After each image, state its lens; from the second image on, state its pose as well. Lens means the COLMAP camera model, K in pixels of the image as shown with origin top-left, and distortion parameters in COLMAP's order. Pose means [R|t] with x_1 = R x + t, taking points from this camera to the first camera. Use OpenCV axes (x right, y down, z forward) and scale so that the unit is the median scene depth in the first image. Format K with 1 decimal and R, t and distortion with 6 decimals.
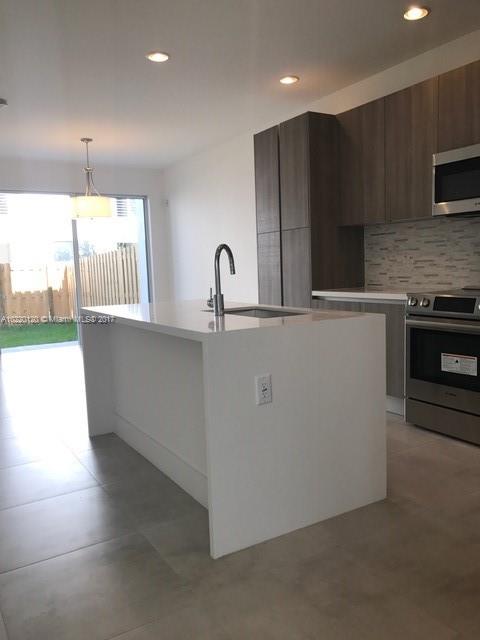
lens RADIAL K [[525.6, 0, 240.0], [0, 525.6, 320.0], [0, 0, 1]] dist [0.009701, -0.000241]
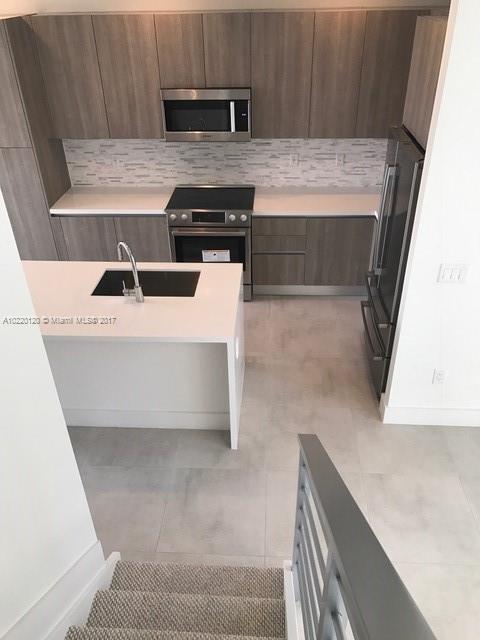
lens RADIAL K [[525.6, 0, 240.0], [0, 525.6, 320.0], [0, 0, 1]] dist [0.009701, -0.000241]
pose [[0.572907, -0.423710, 0.701603, -0.506641], [0.091432, 0.883706, 0.459024, -0.328164], [-0.814504, -0.198829, 0.545023, 0.078150]]
